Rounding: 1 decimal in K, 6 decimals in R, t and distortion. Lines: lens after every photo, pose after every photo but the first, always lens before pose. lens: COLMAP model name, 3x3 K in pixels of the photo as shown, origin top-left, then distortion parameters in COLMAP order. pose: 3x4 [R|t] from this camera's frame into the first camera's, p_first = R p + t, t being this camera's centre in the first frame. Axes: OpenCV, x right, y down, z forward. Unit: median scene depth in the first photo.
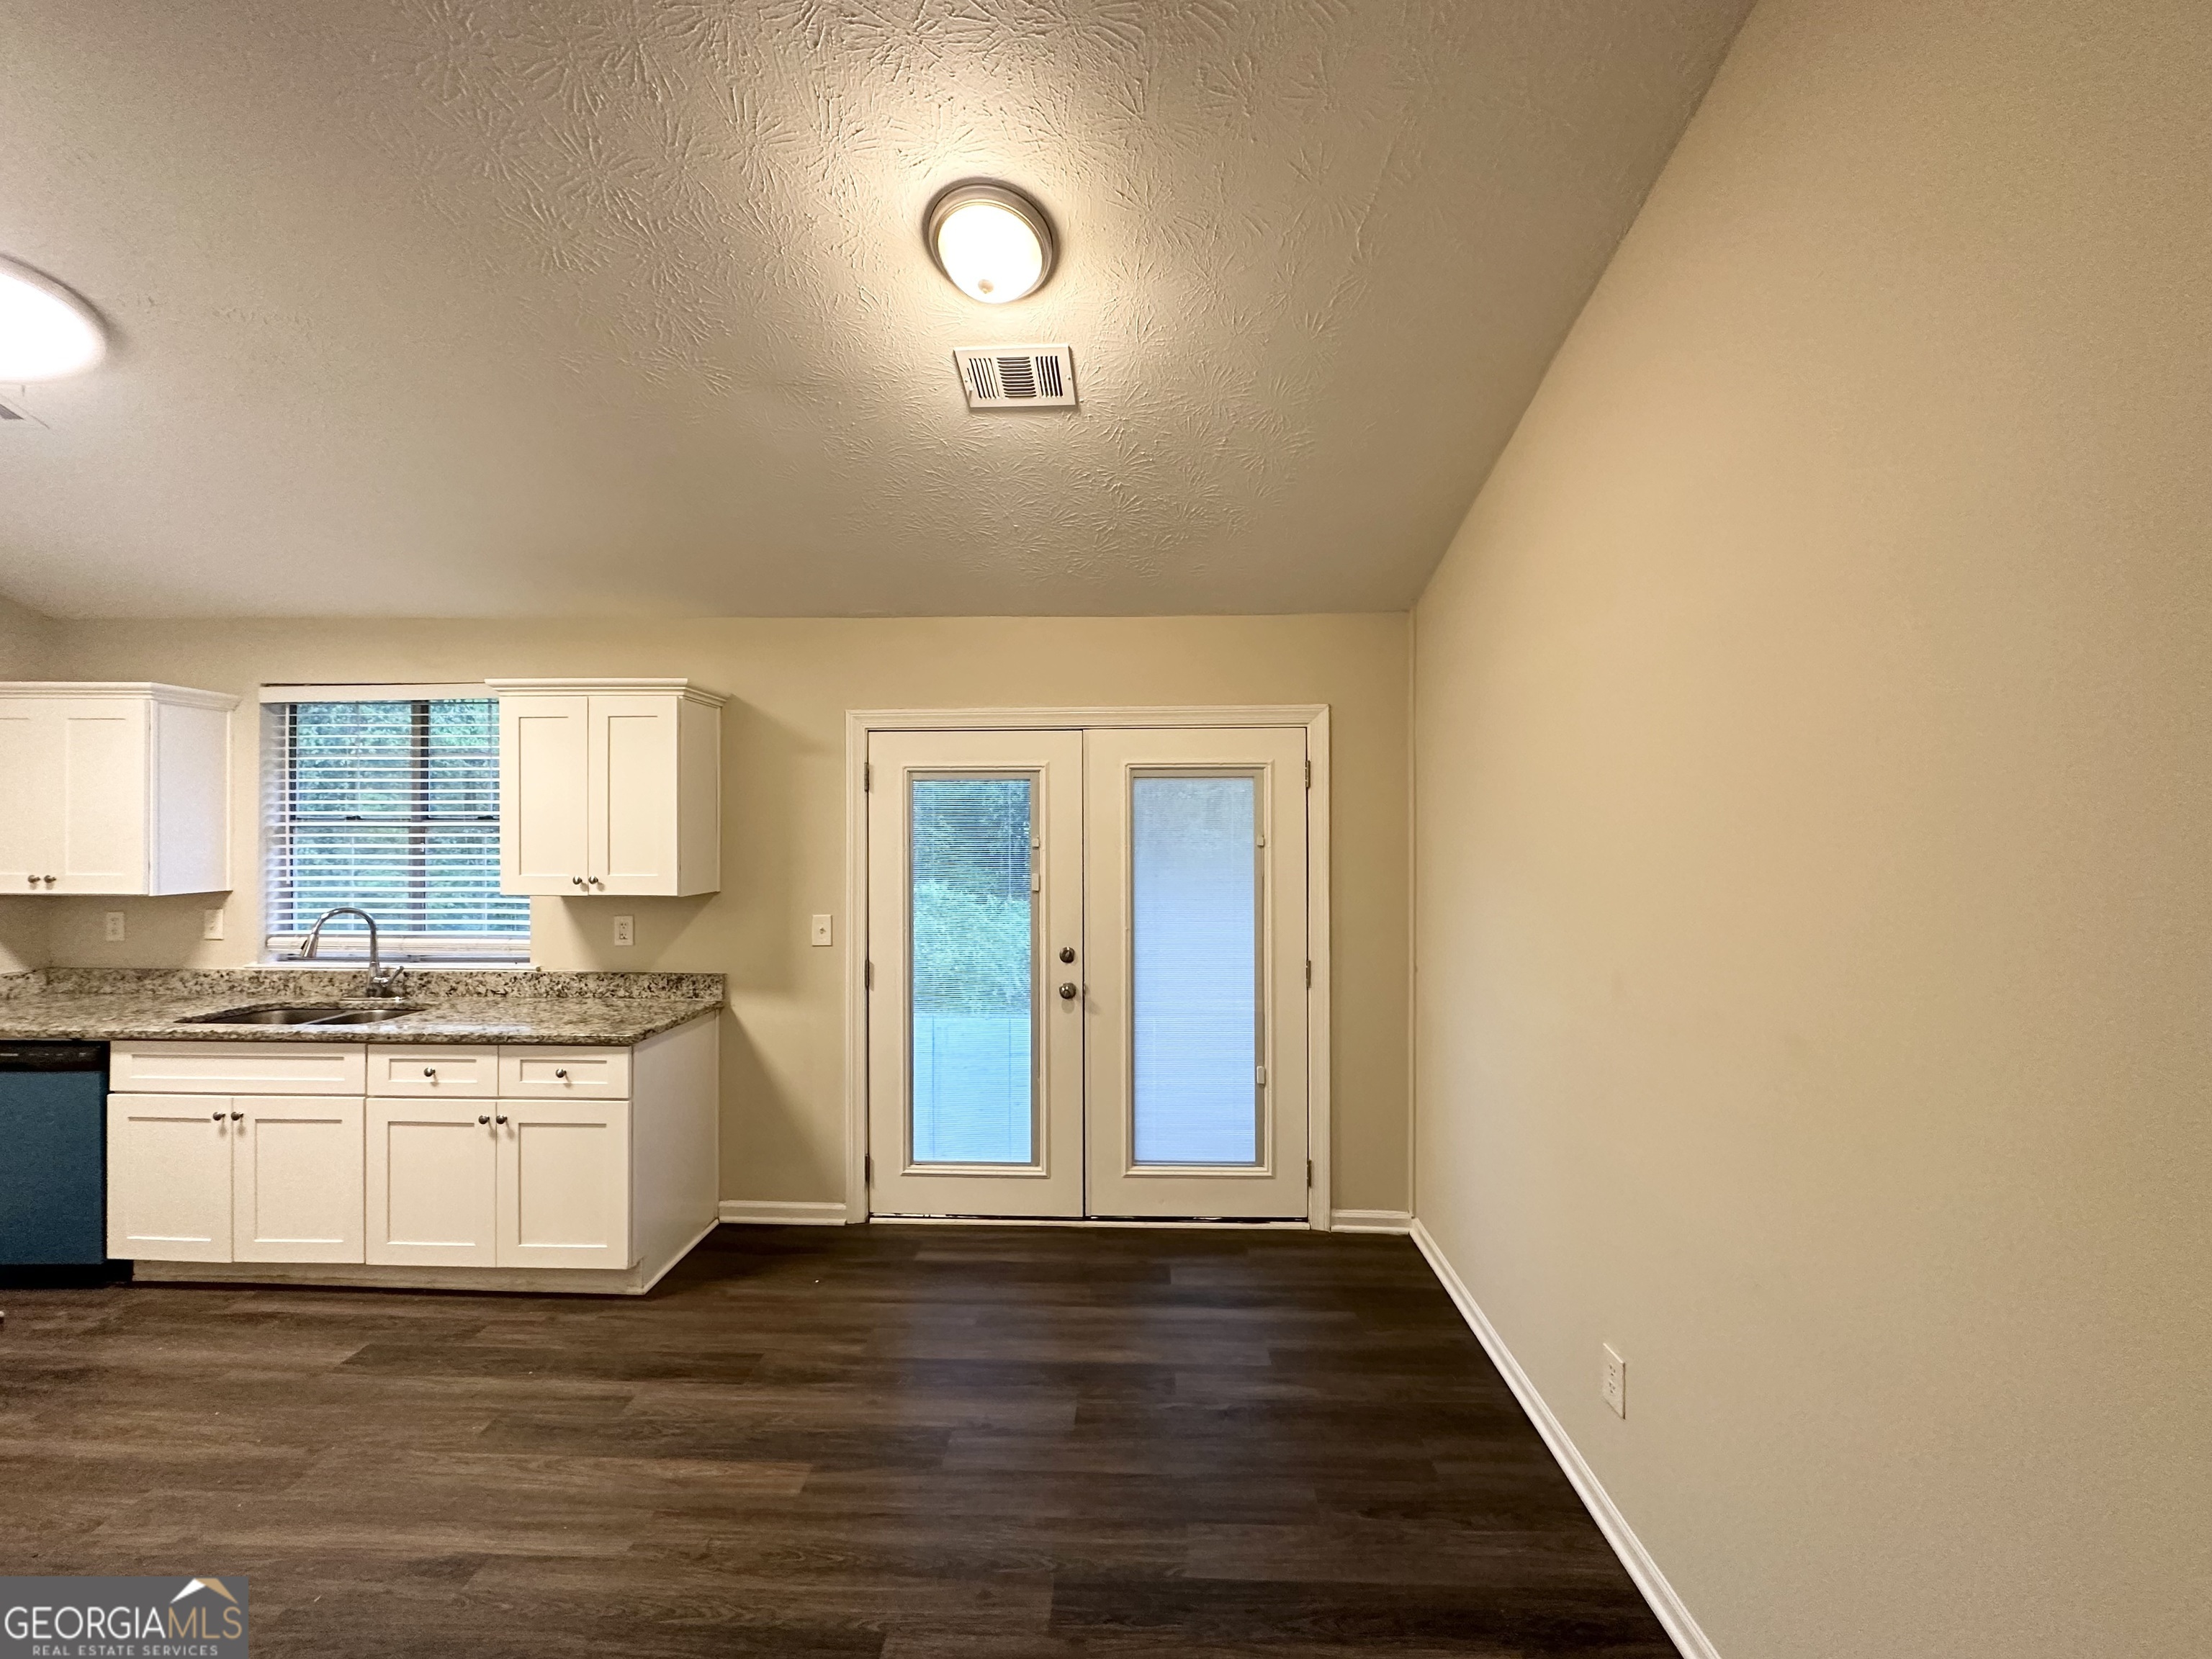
lens RADIAL K [[875.5, 0, 1105.8], [0, 875.5, 827.3], [0, 0, 1]] dist [-0.002400, 0.000108]
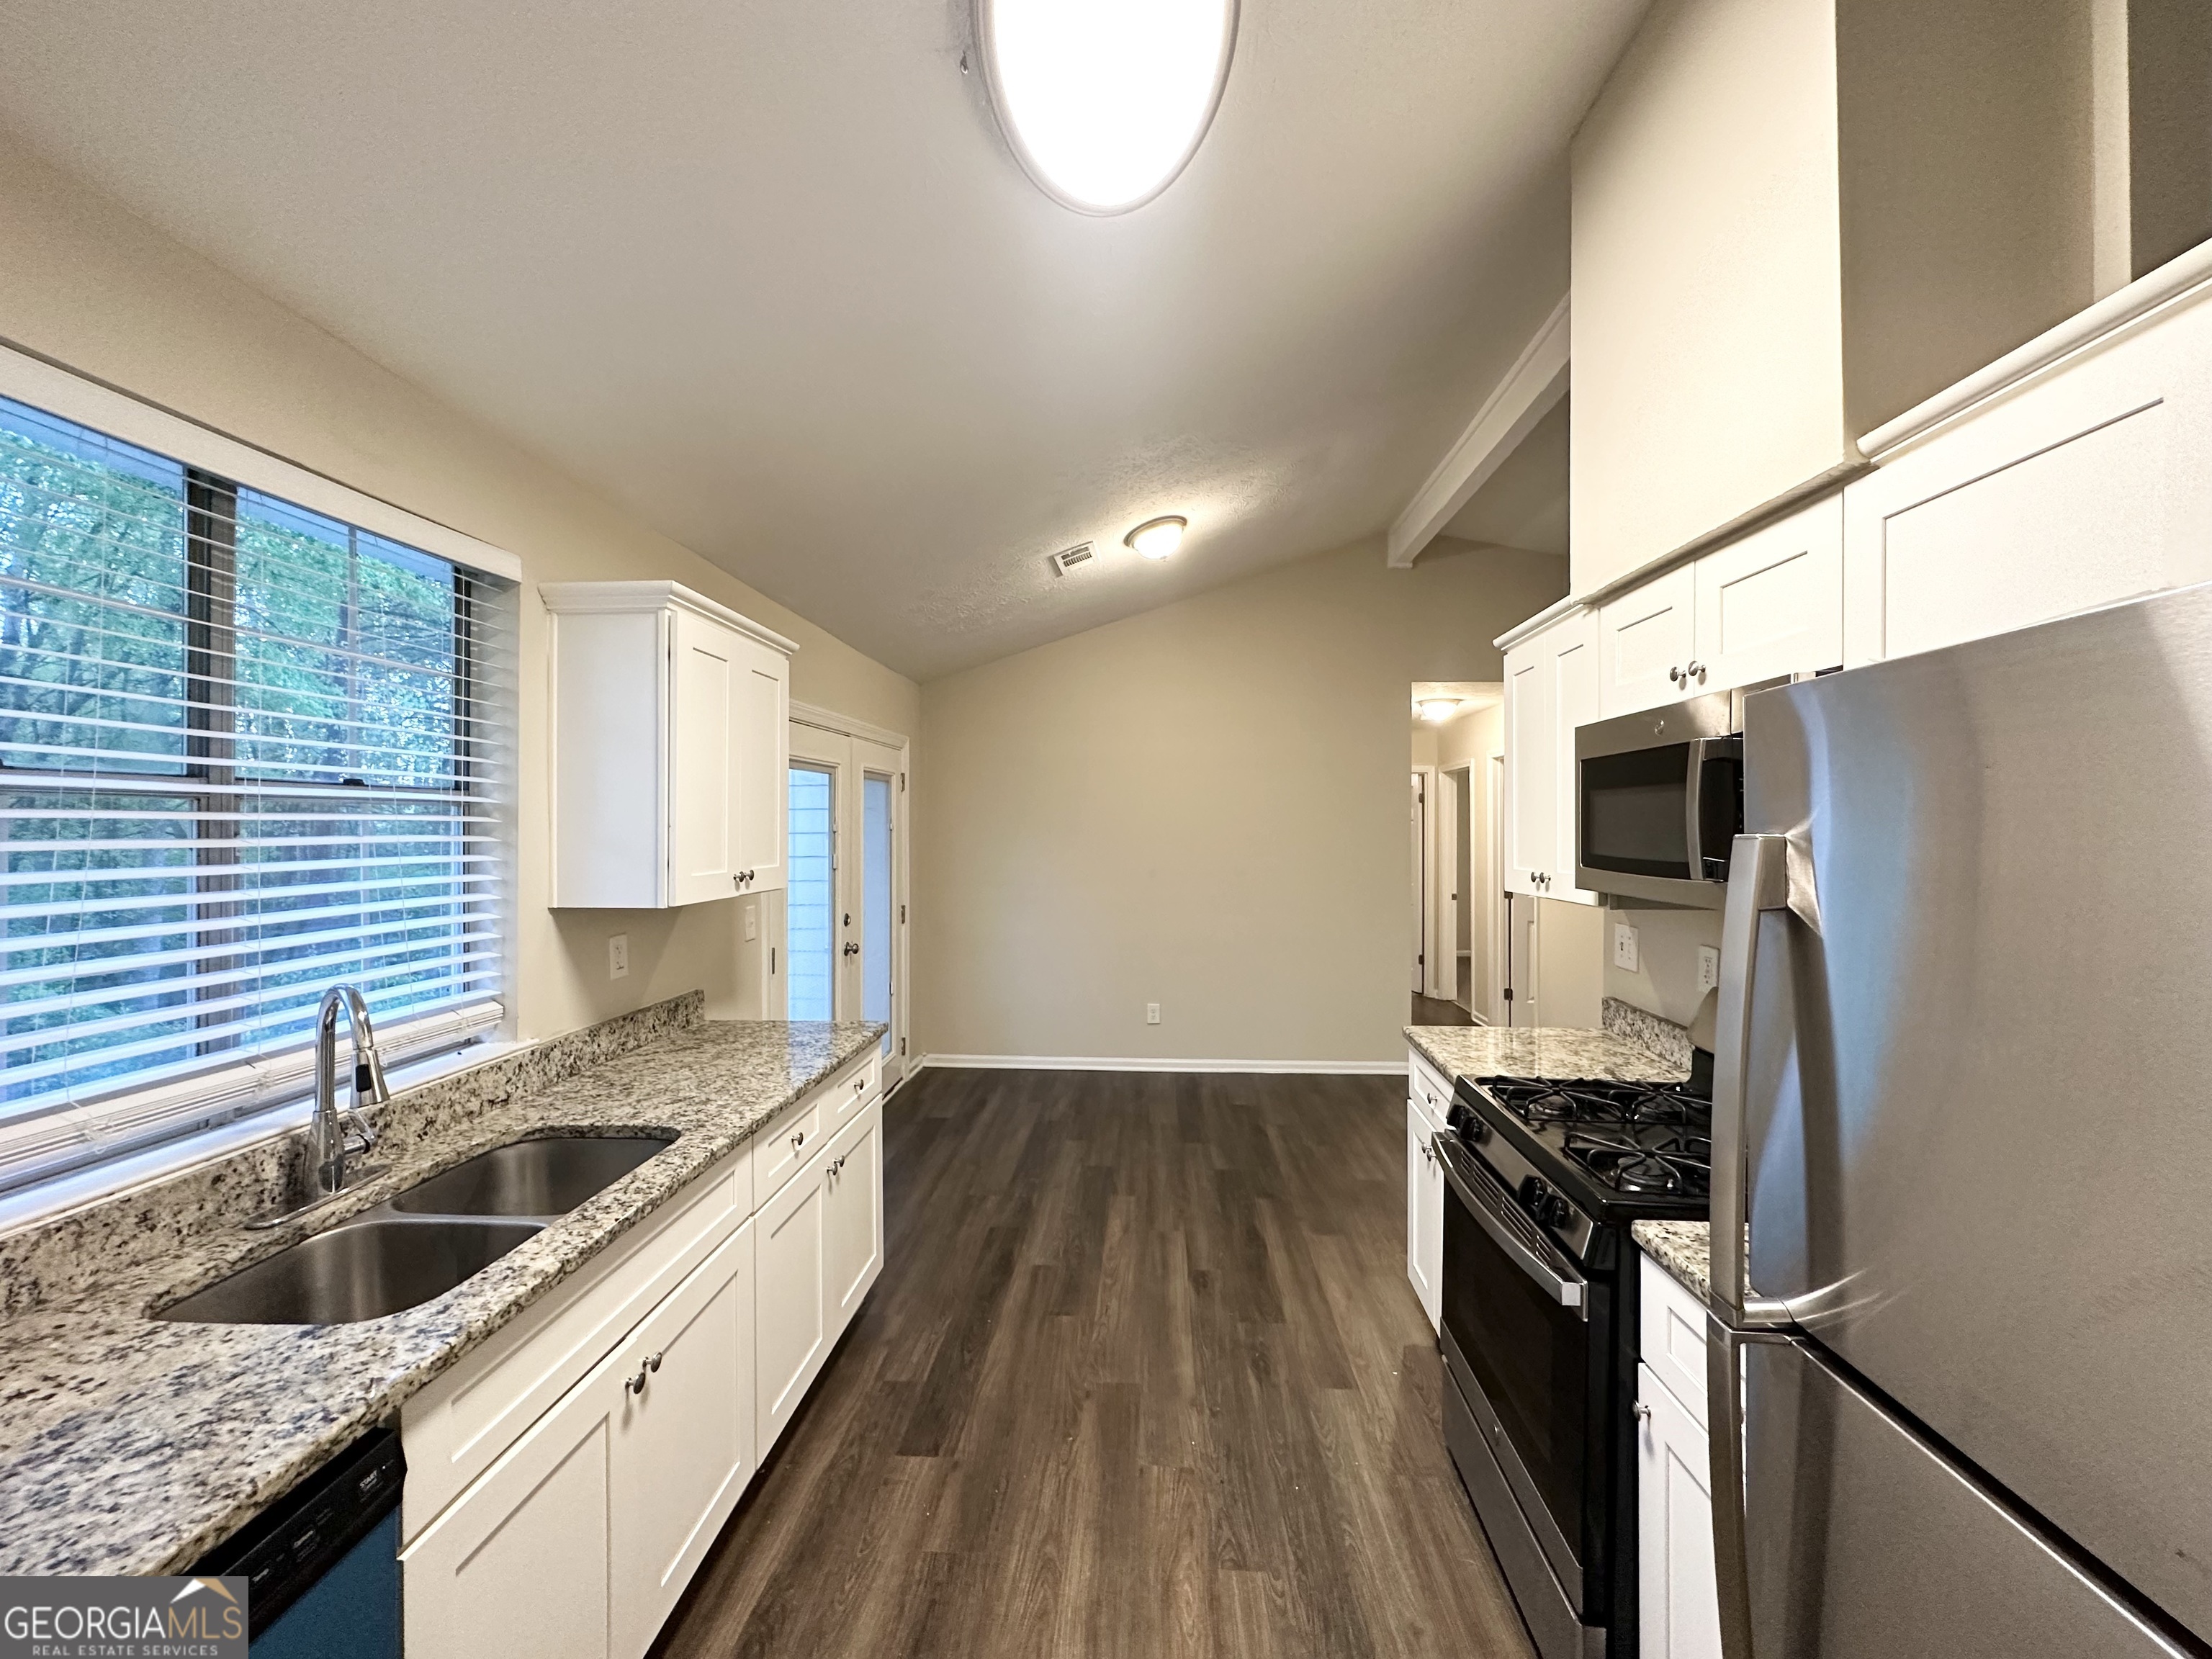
lens RADIAL K [[875.5, 0, 1105.8], [0, 875.5, 827.3], [0, 0, 1]] dist [-0.002400, 0.000108]
pose [[0.028860, -0.003791, 0.999576, -1.243313], [-0.003108, 0.999988, 0.003882, 0.012072], [-0.999579, -0.003219, 0.028848, 0.600228]]
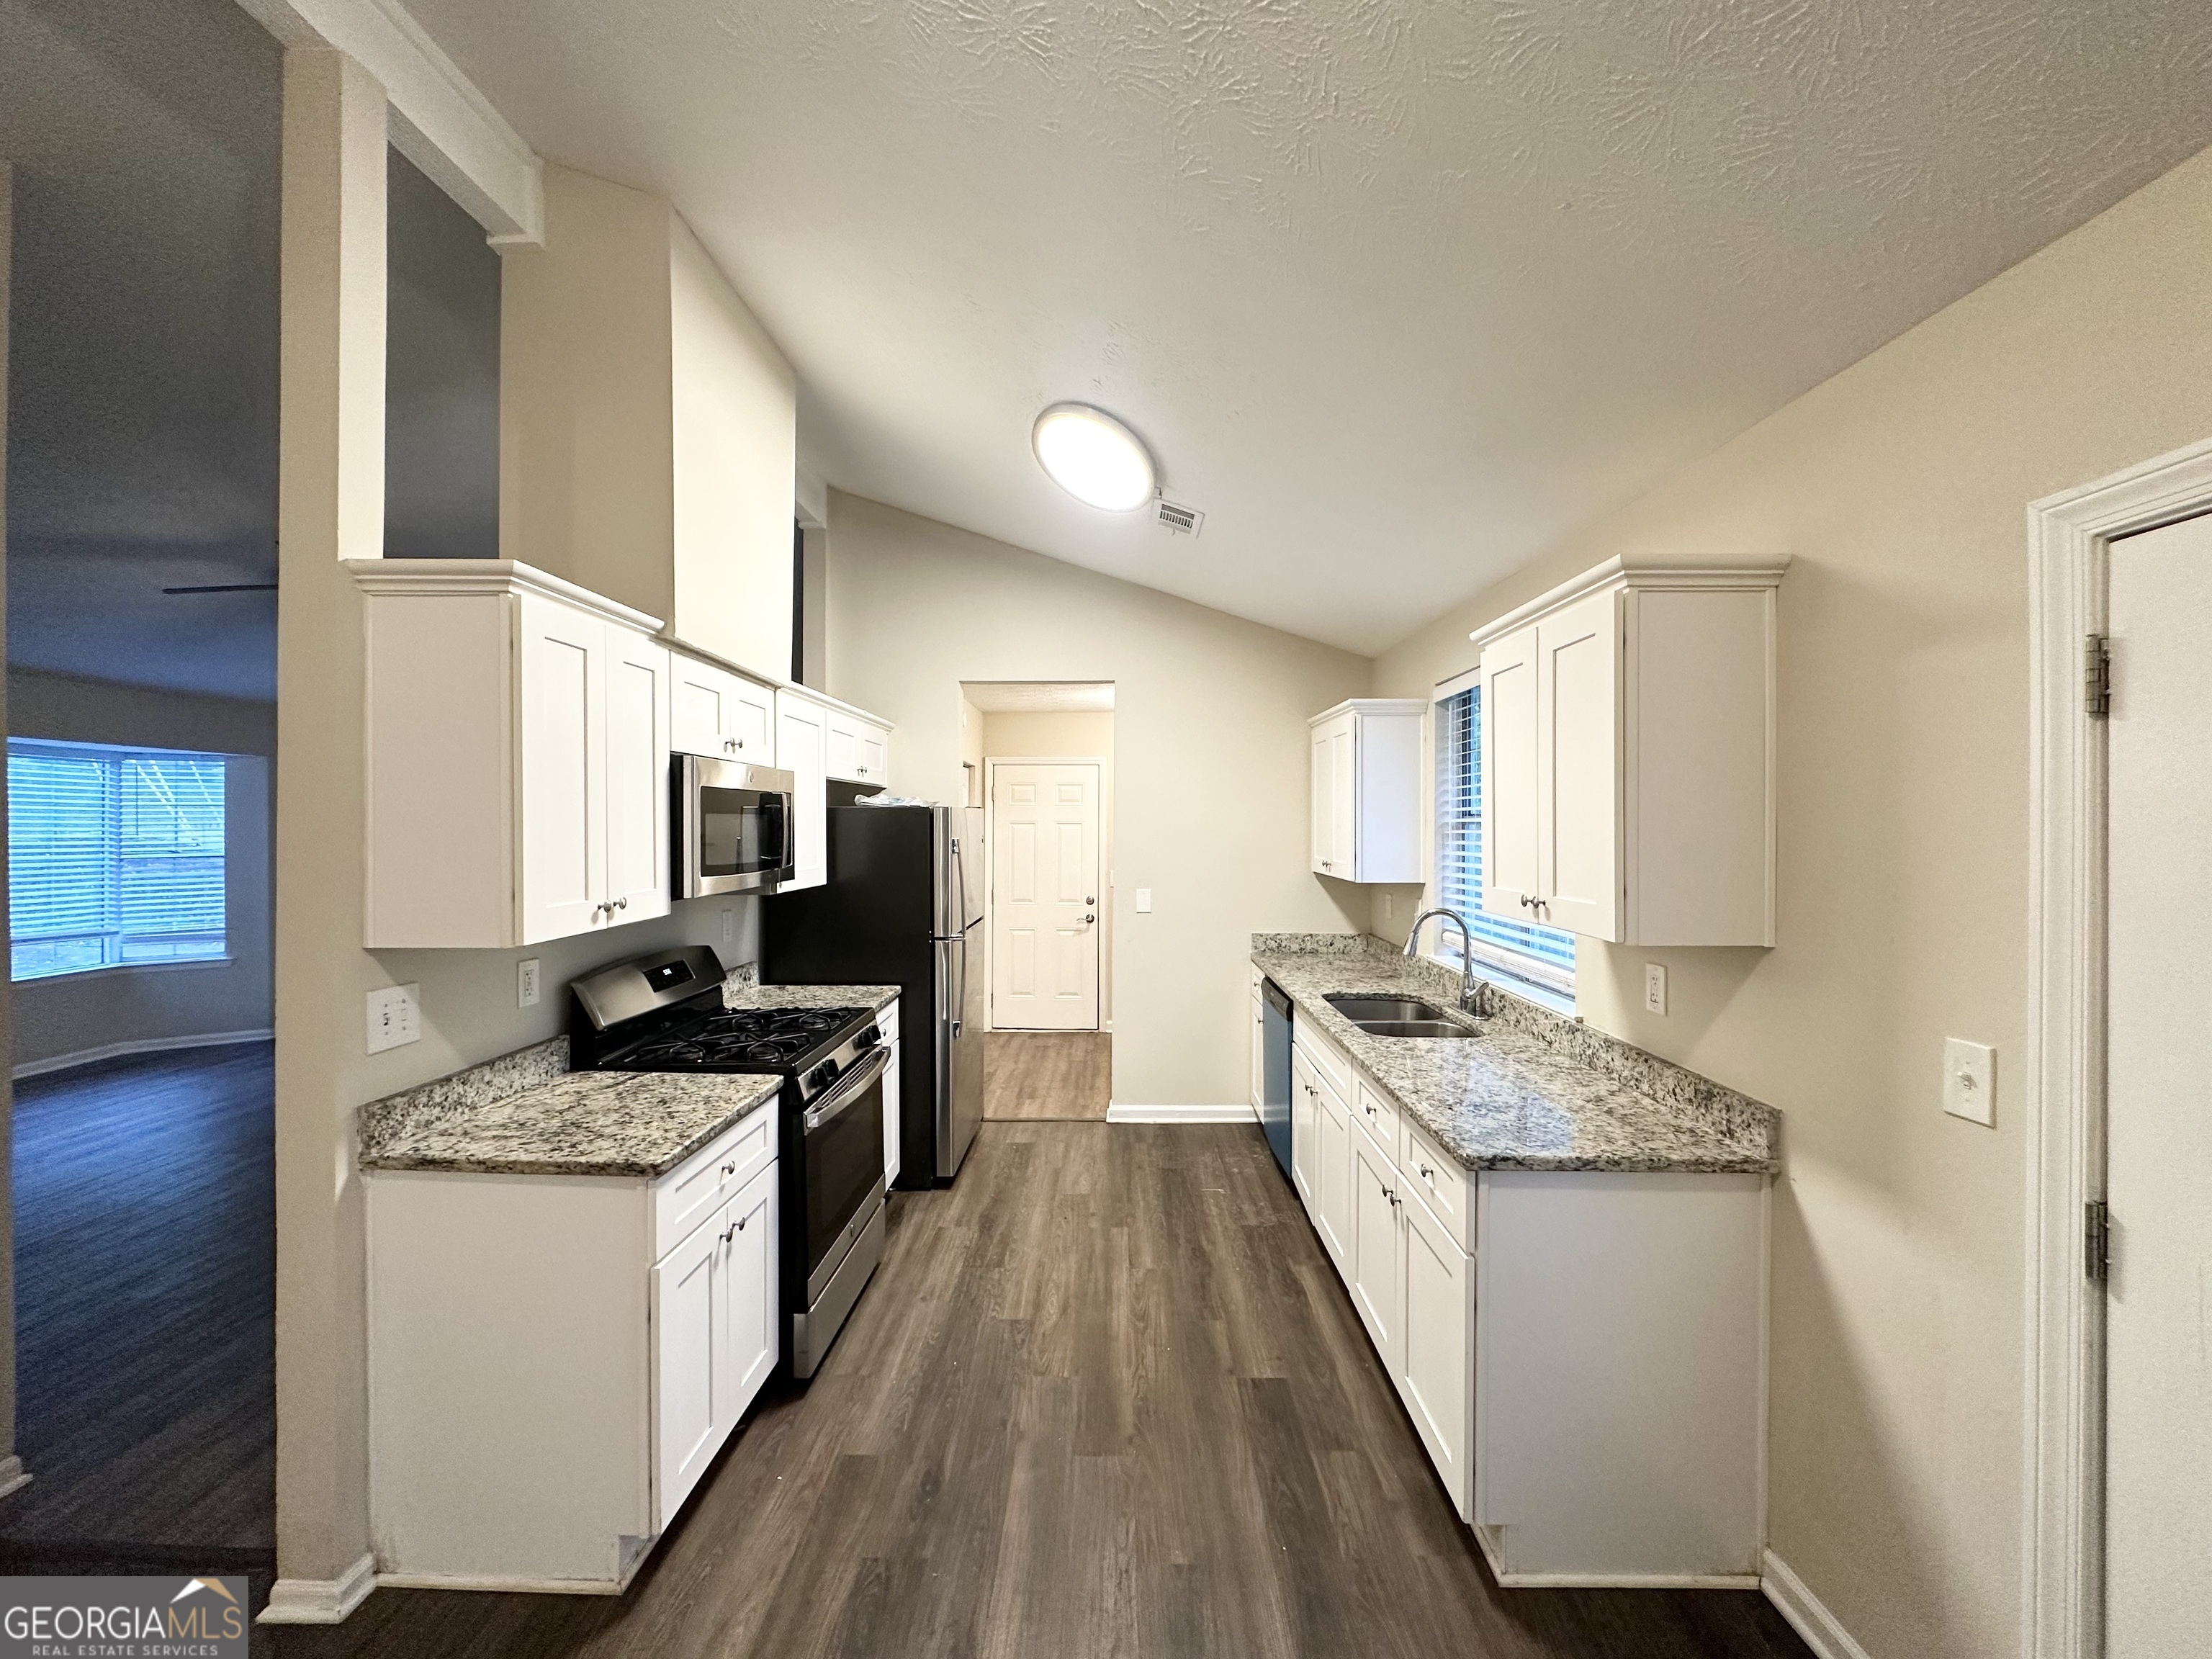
lens RADIAL K [[875.5, 0, 1105.8], [0, 875.5, 827.3], [0, 0, 1]] dist [-0.002400, 0.000108]
pose [[0.018530, 0.002125, -0.999826, 0.065063], [0.003823, 0.999990, 0.002196, 0.000400], [0.999821, -0.003863, 0.018522, 0.603020]]
